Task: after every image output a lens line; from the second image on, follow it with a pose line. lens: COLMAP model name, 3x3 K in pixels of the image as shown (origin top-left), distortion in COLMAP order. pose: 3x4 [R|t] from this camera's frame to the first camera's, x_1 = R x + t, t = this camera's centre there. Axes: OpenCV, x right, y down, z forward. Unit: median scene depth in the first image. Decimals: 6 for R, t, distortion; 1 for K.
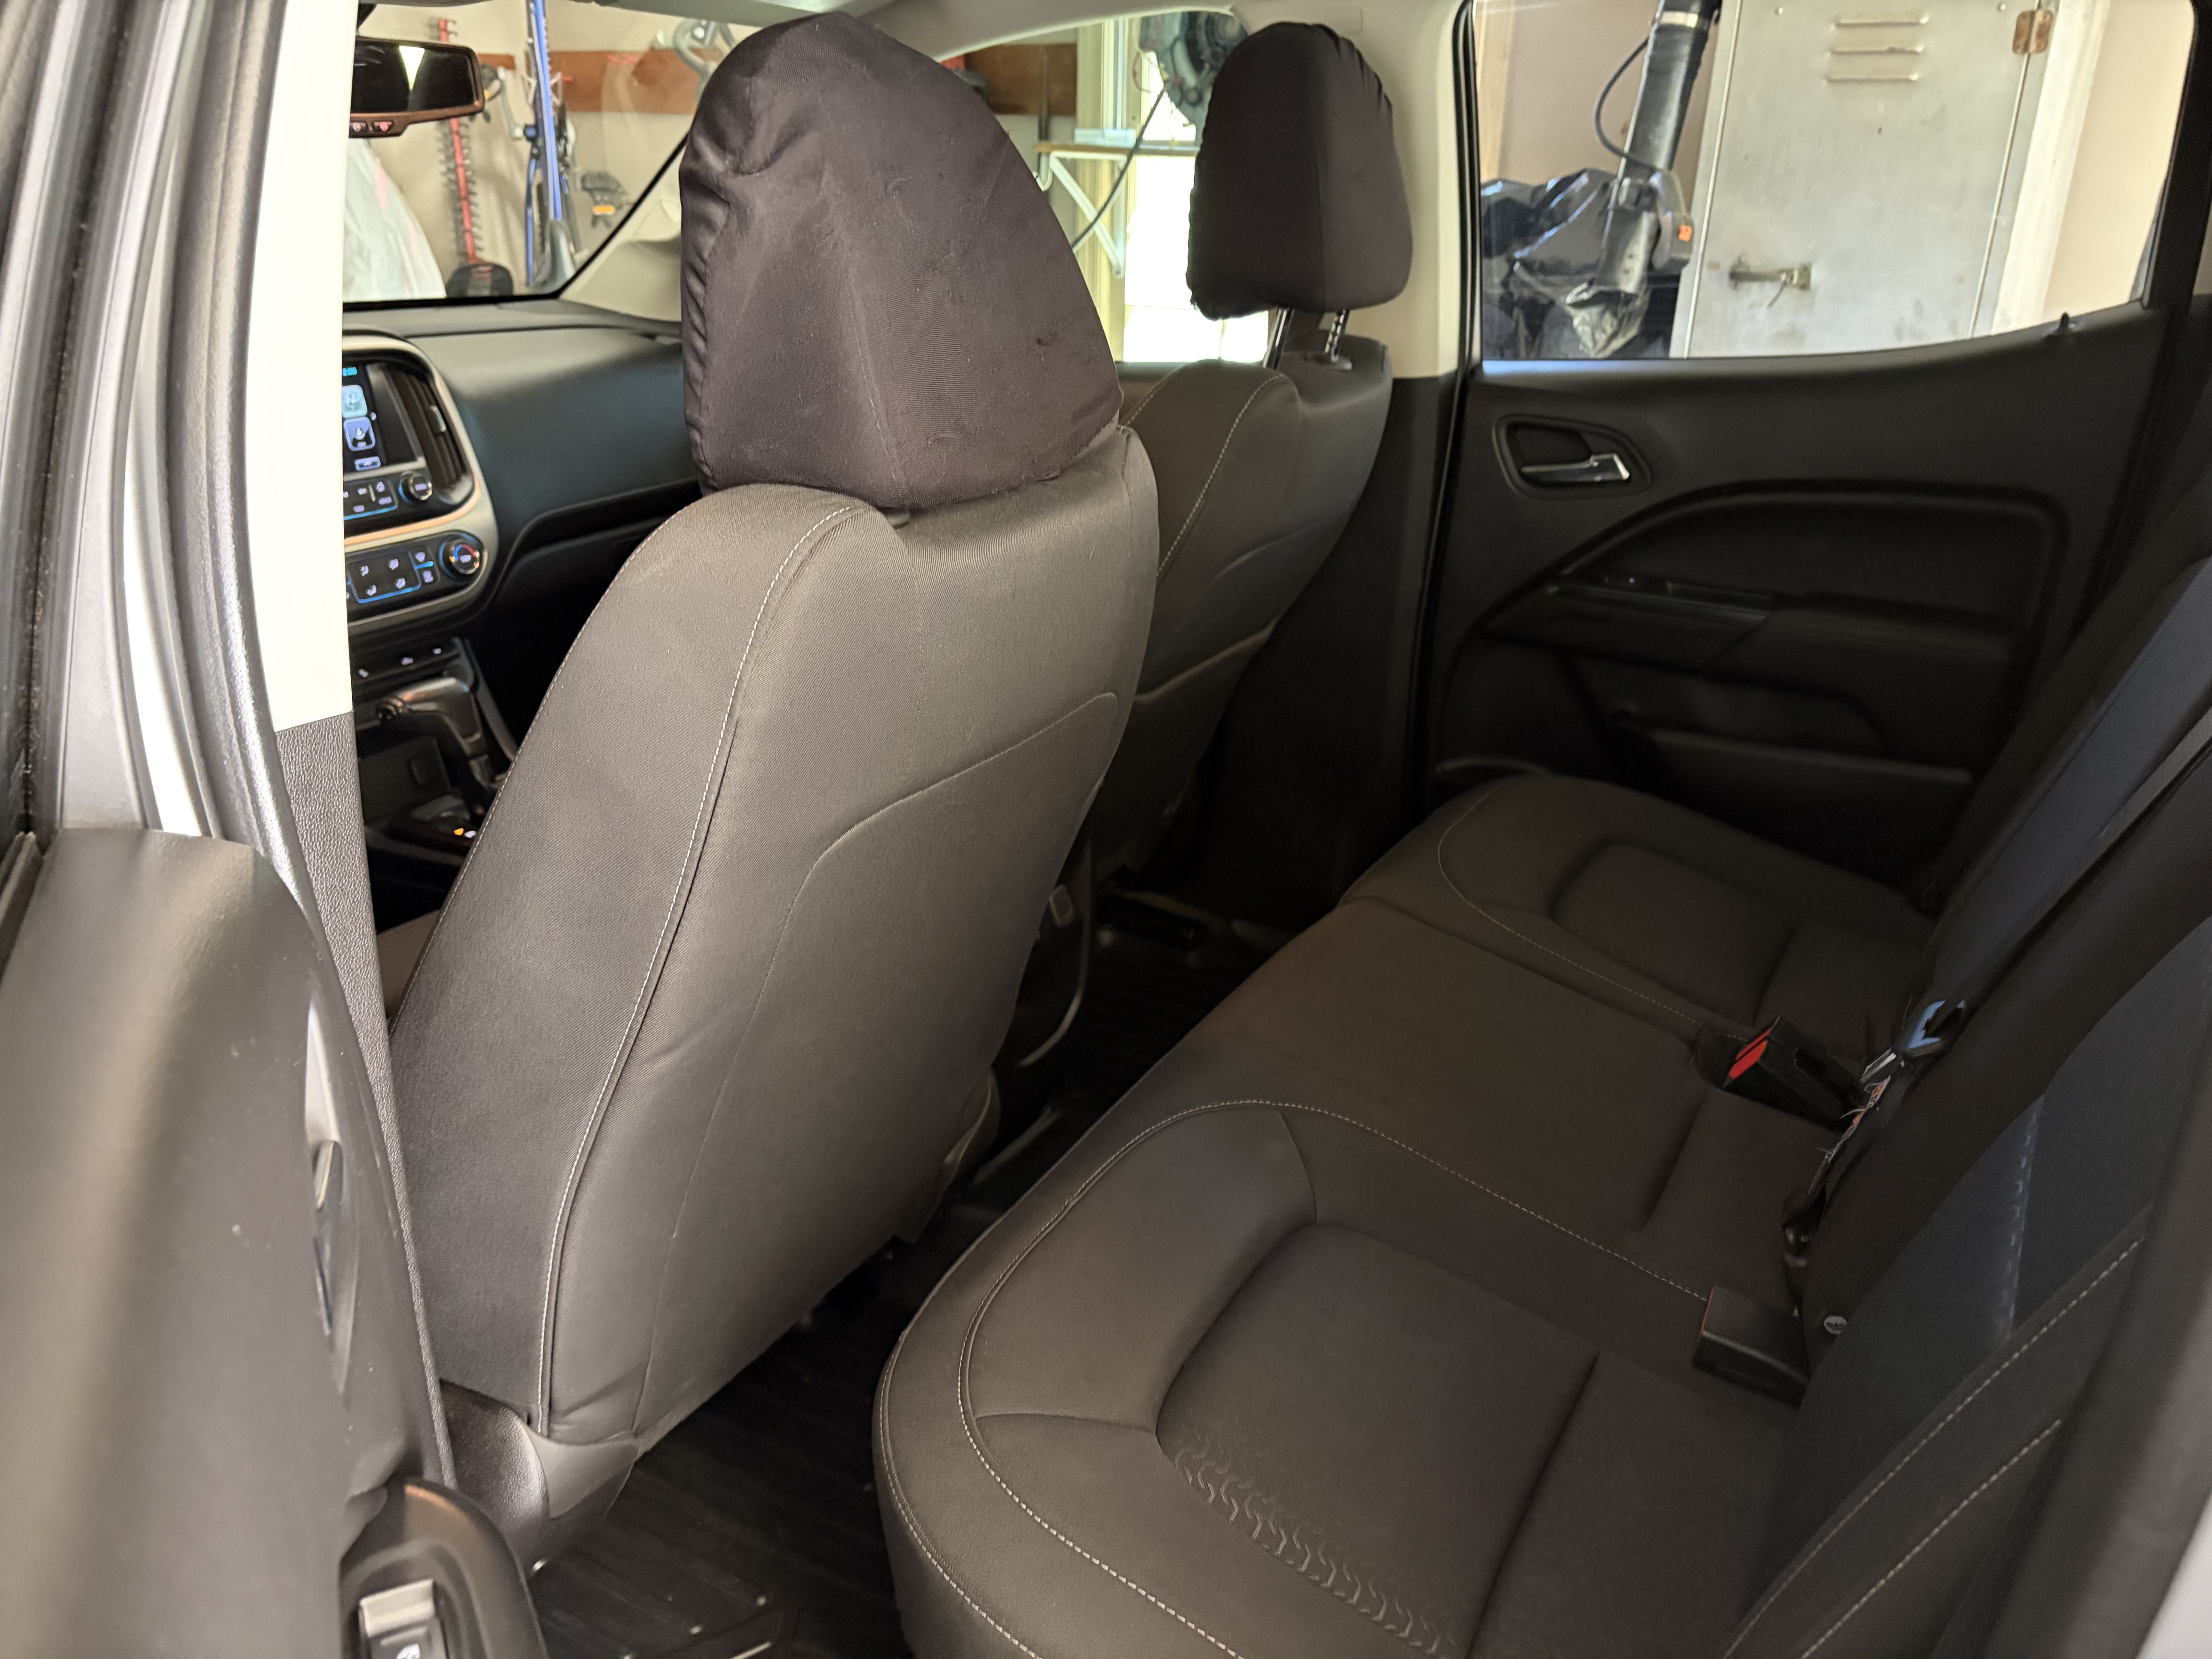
lens RADIAL K [[1662.9, 0, 1101.1], [0, 1662.9, 833.1], [0, 0, 1]] dist [0.013323, -0.004894]
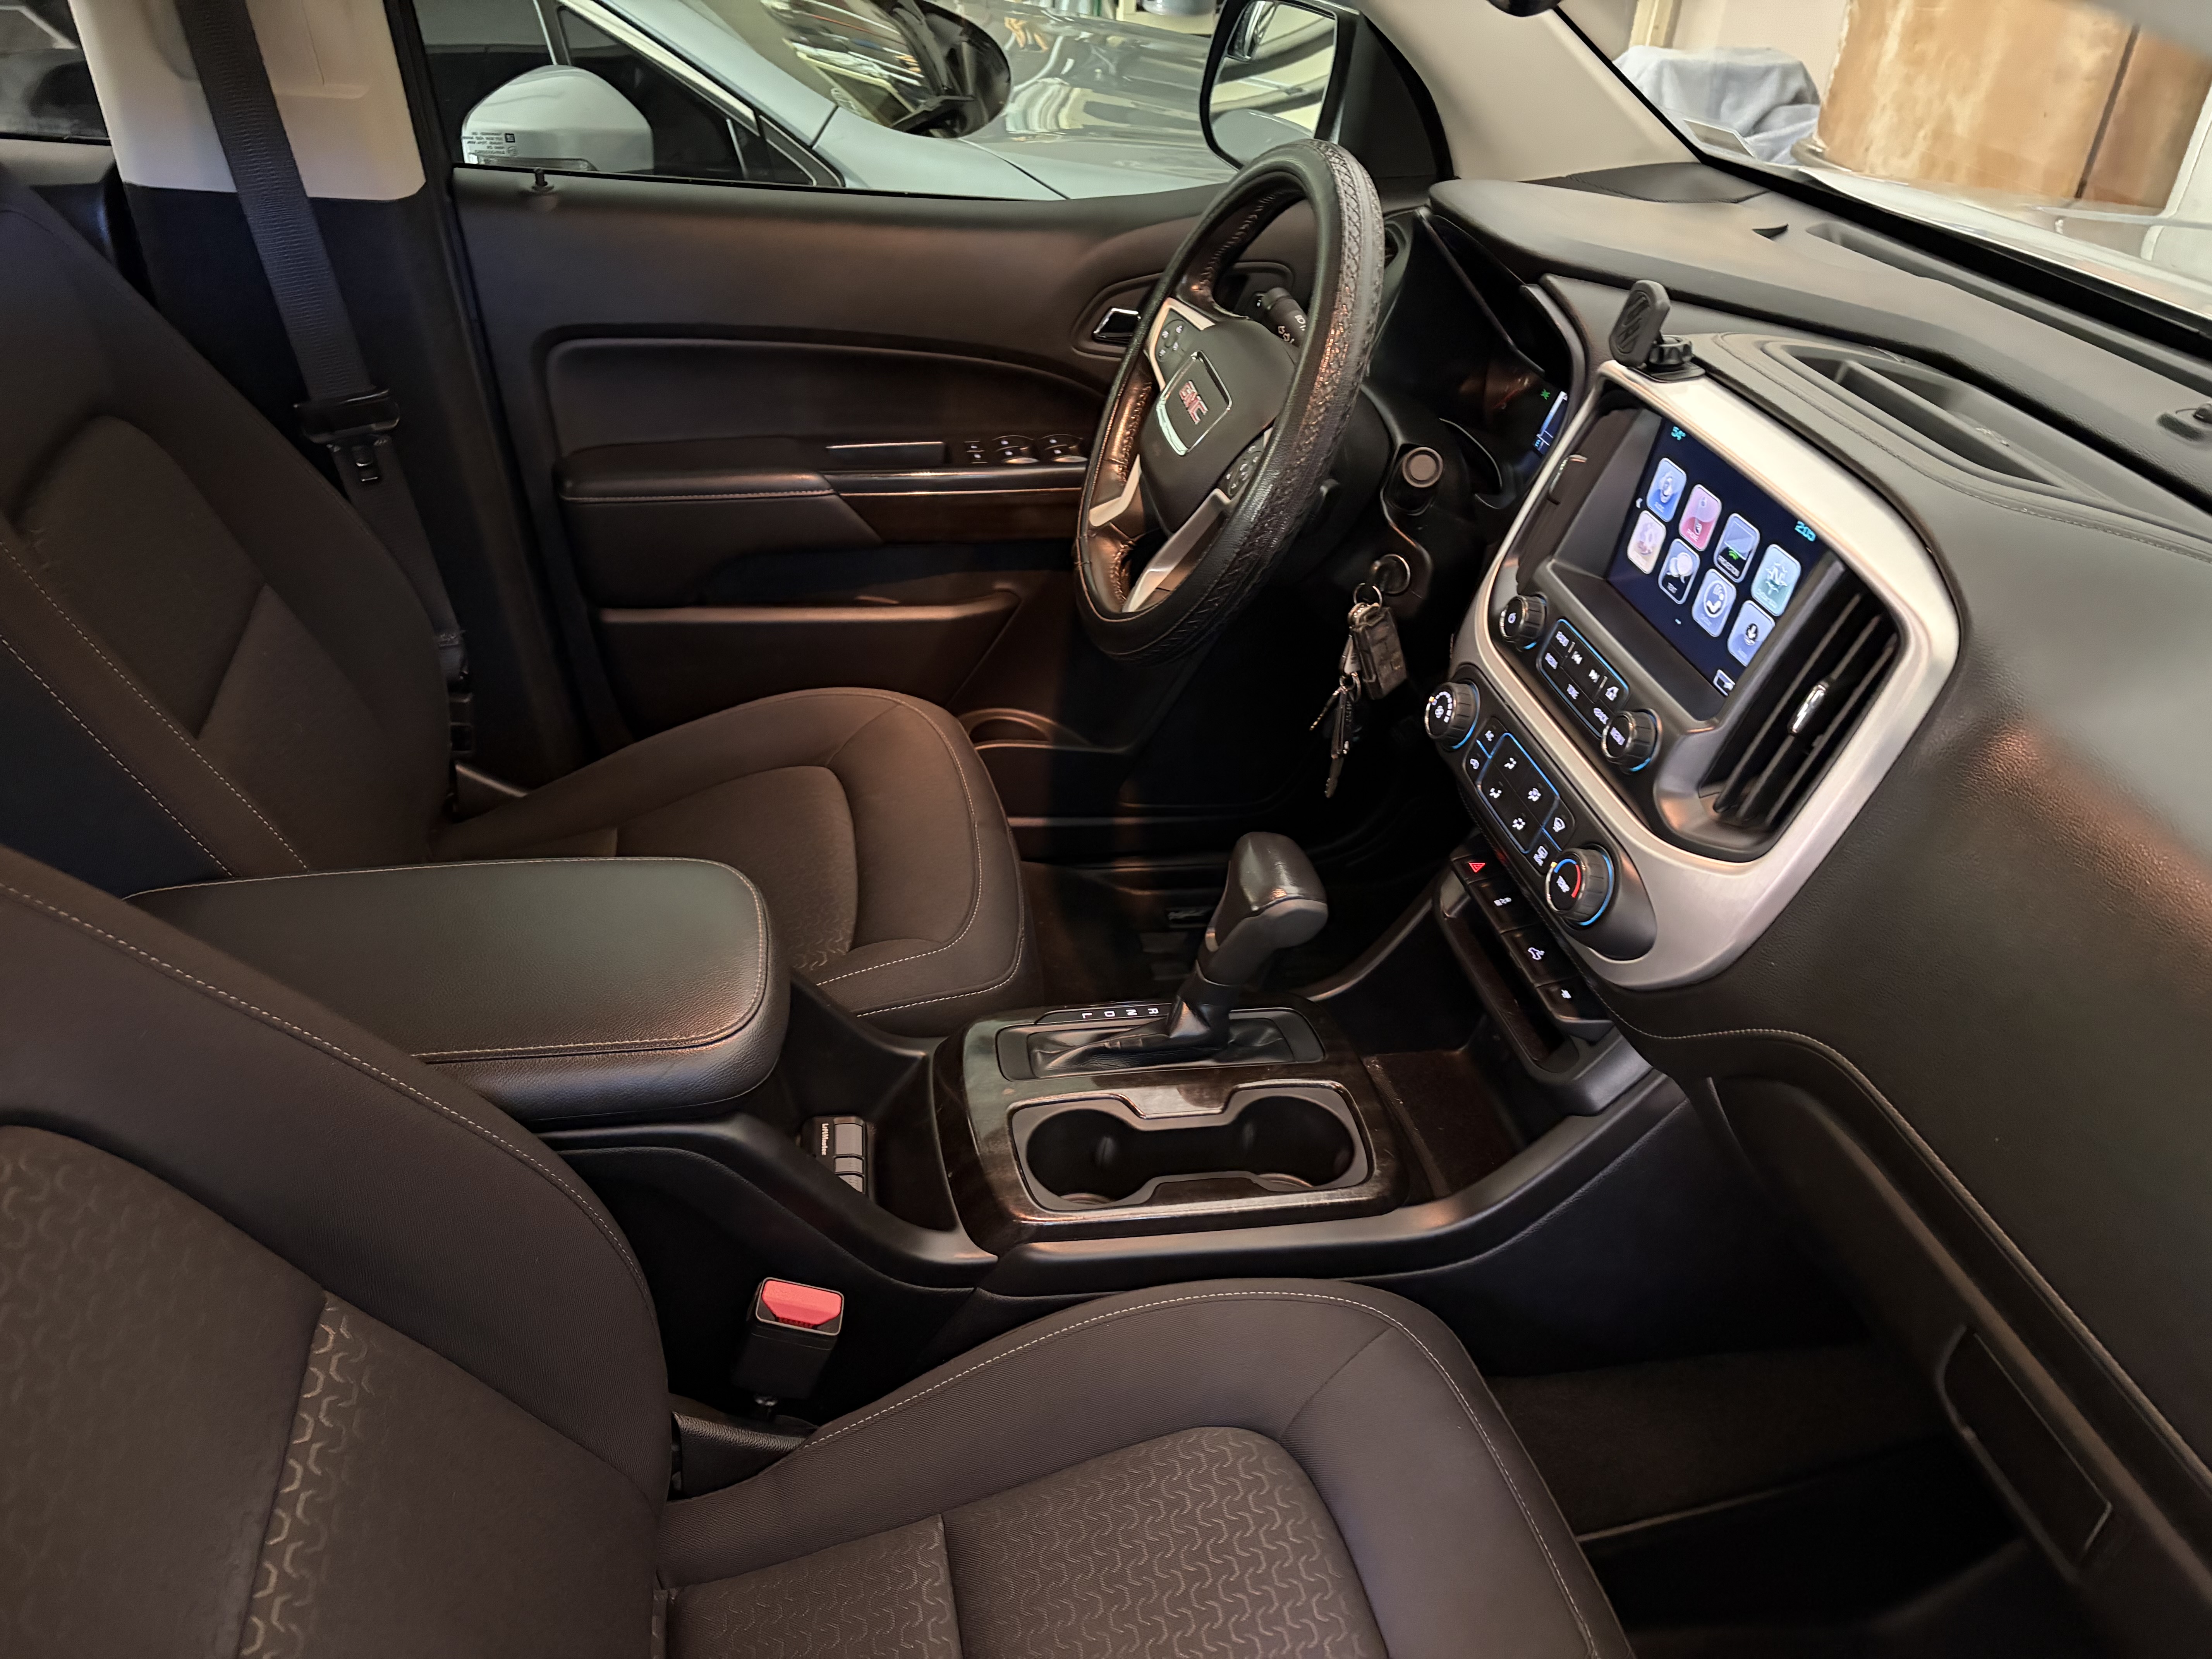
lens RADIAL K [[1693.4, 0, 1106.0], [0, 1693.4, 829.5], [0, 0, 1]] dist [0.025326, -0.002856]
pose [[-0.762803, 0.320013, -0.561893, 0.008489], [-0.290938, 0.606182, 0.740202, -0.522531], [0.577483, 0.728104, -0.369293, 1.112045]]
